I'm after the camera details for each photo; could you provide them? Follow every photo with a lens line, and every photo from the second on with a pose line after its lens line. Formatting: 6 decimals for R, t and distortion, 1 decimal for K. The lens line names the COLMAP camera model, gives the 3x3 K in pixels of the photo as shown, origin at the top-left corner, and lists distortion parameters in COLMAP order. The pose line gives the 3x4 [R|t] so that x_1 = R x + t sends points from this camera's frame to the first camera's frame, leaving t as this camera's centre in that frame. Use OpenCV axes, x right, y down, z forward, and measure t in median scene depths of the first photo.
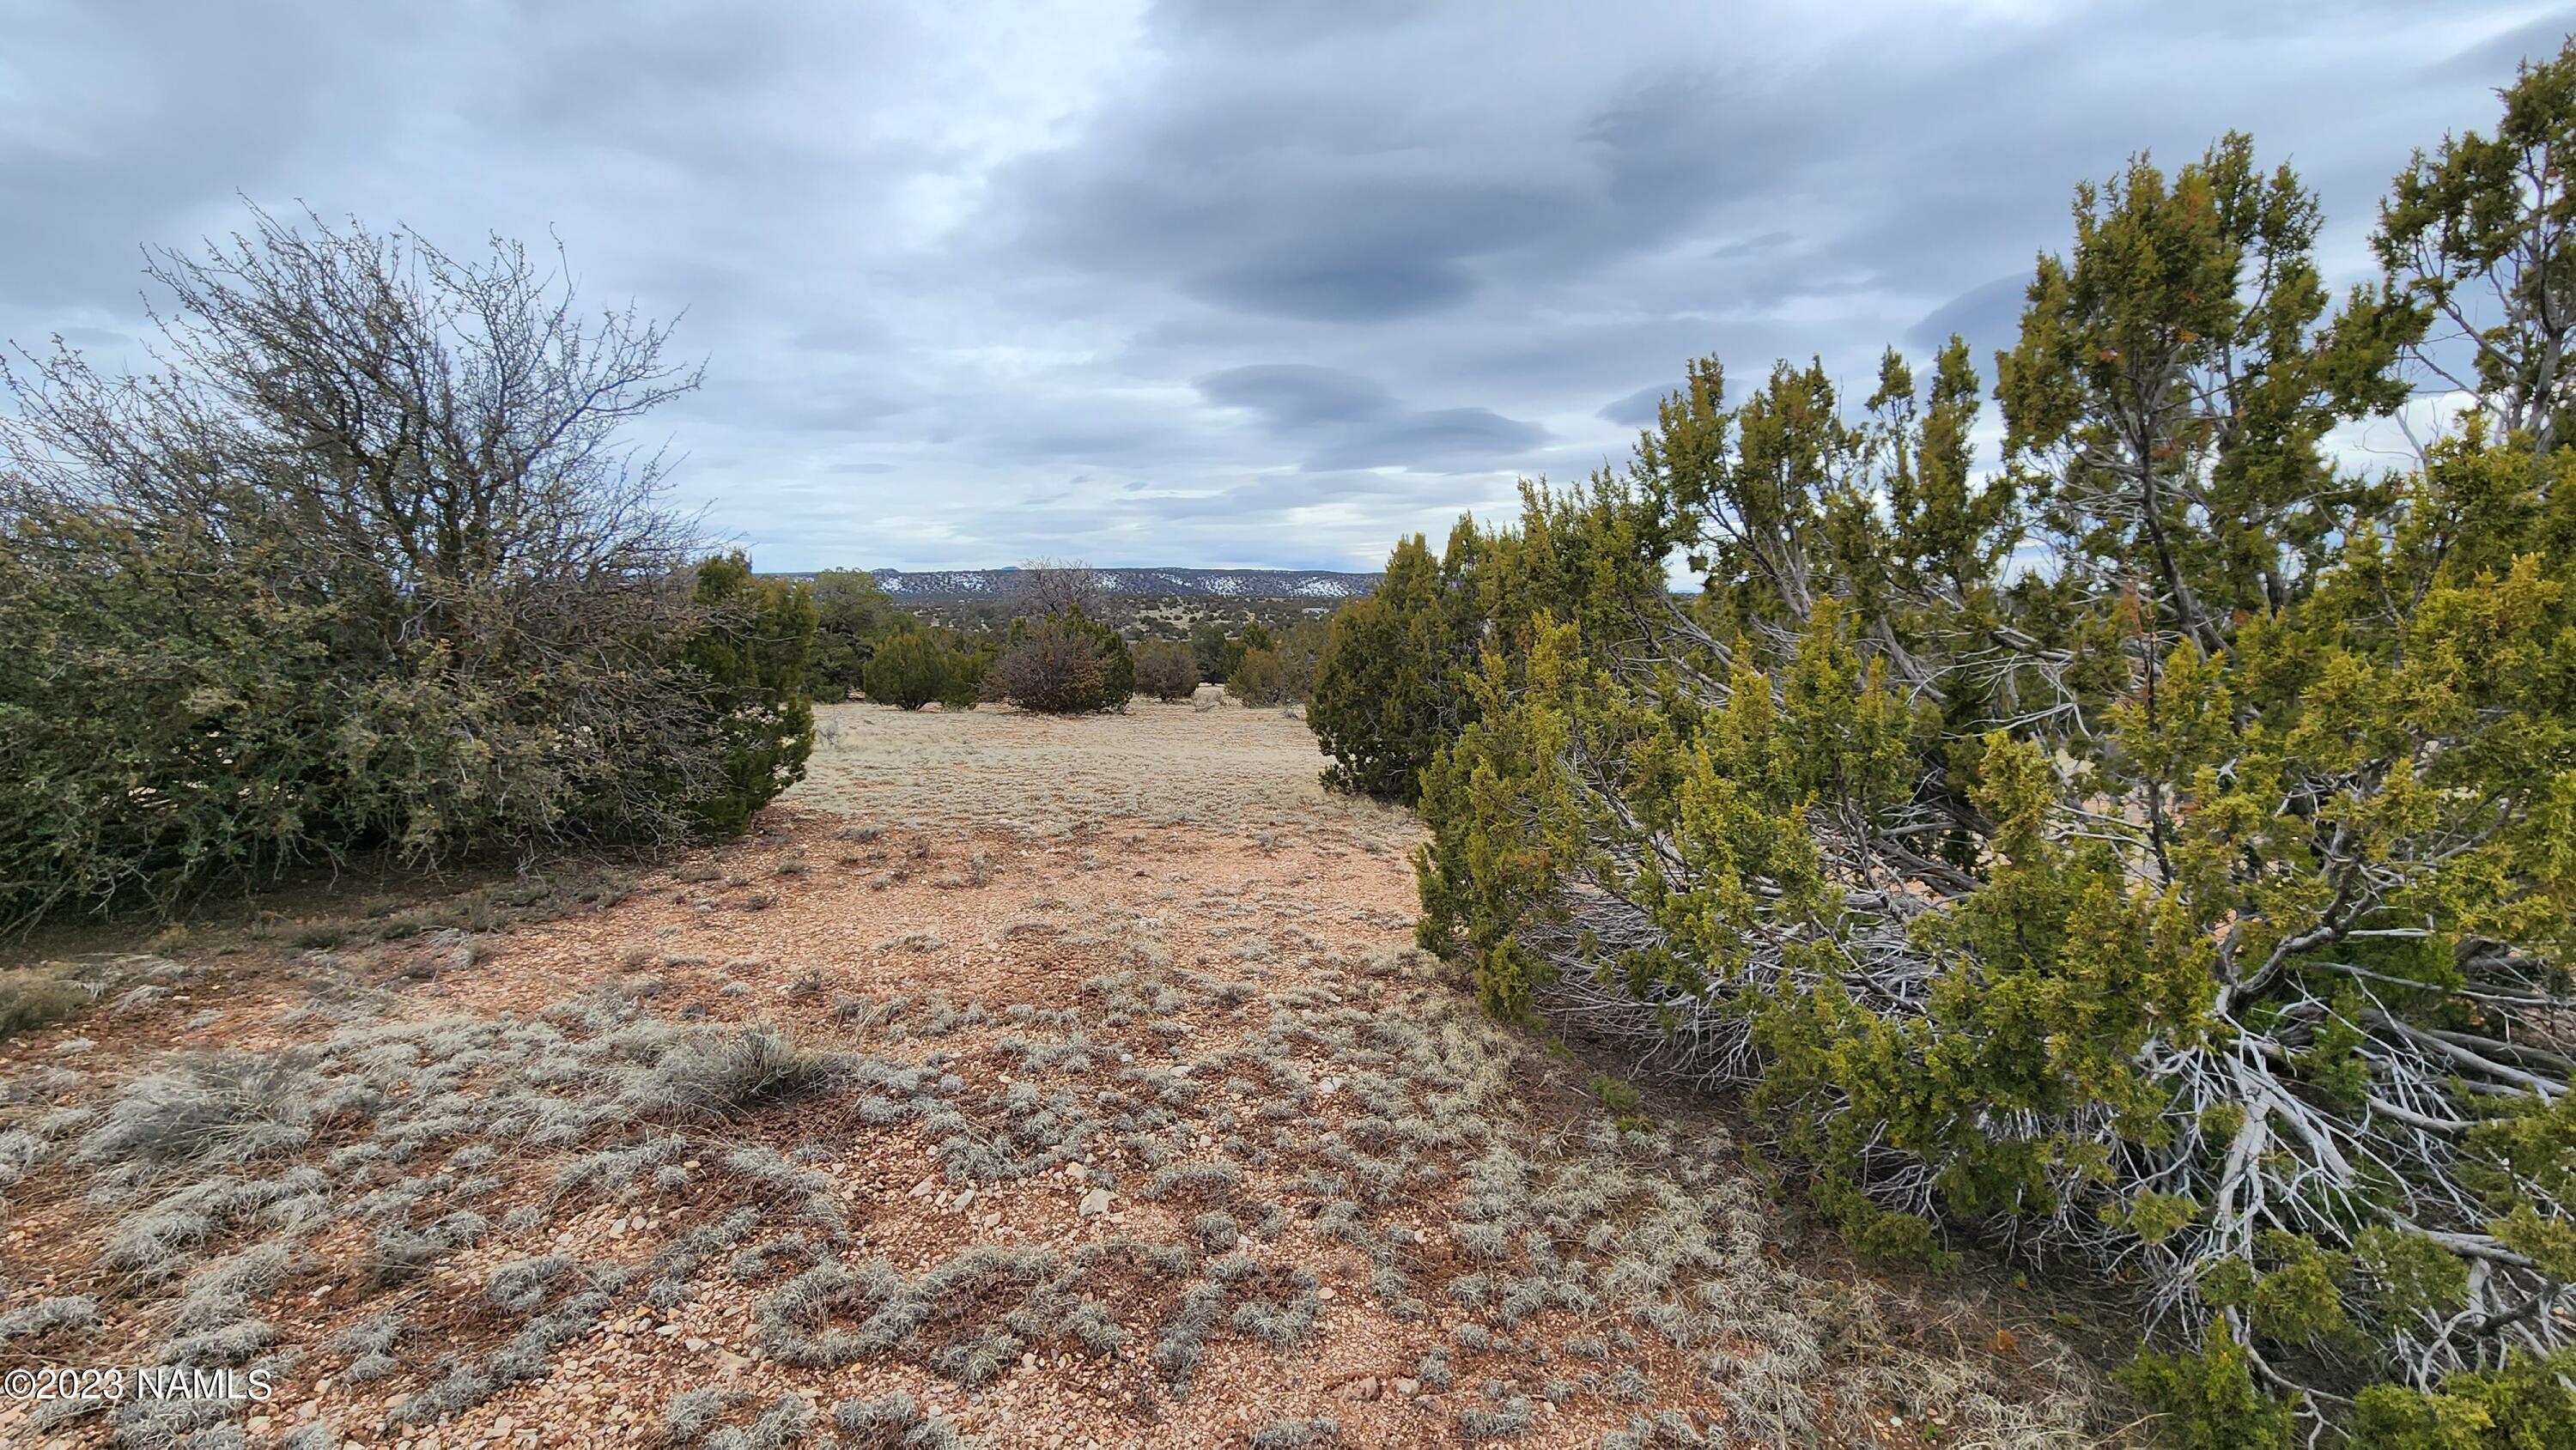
lens RADIAL K [[1028.5, 0, 1288.0], [0, 1028.5, 725.0], [0, 0, 1]] dist [-0.008750, 0.000633]
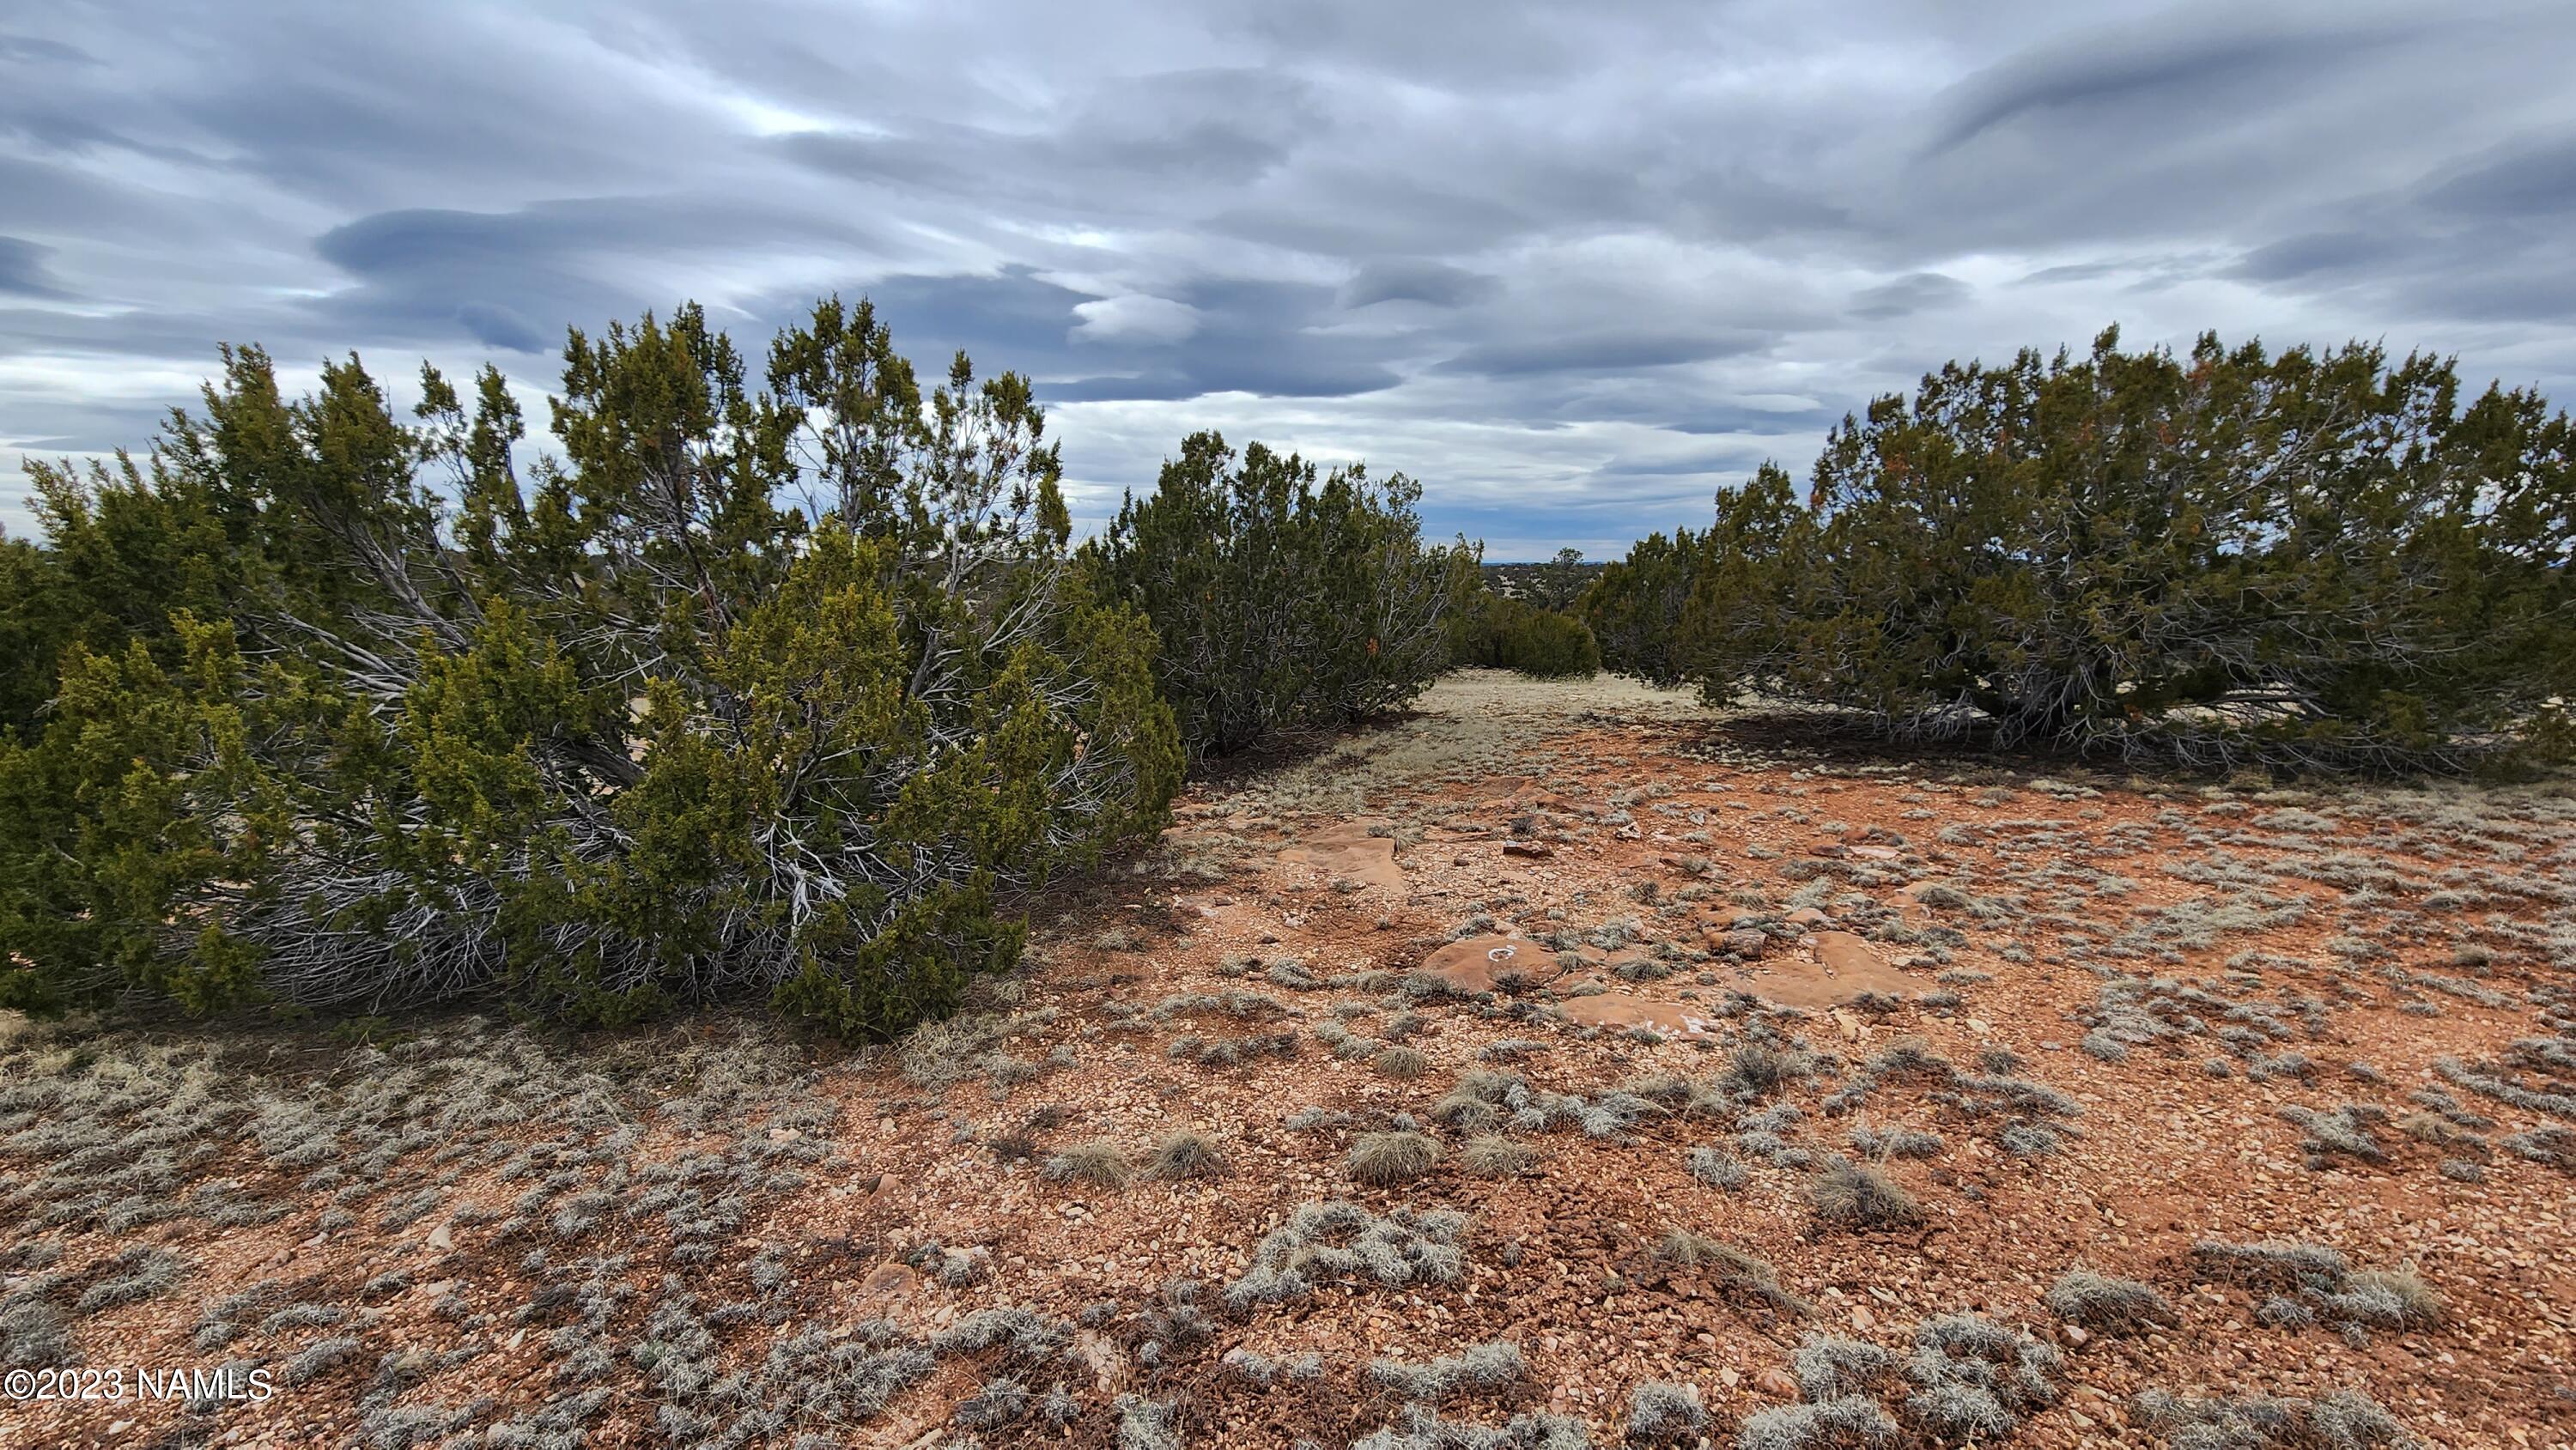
lens RADIAL K [[1028.5, 0, 1288.0], [0, 1028.5, 725.0], [0, 0, 1]] dist [-0.008750, 0.000633]
pose [[0.303166, -0.122969, 0.944970, -0.406074], [0.106485, 0.989800, 0.094640, 0.024916], [-0.946970, 0.071933, 0.313168, -0.356872]]
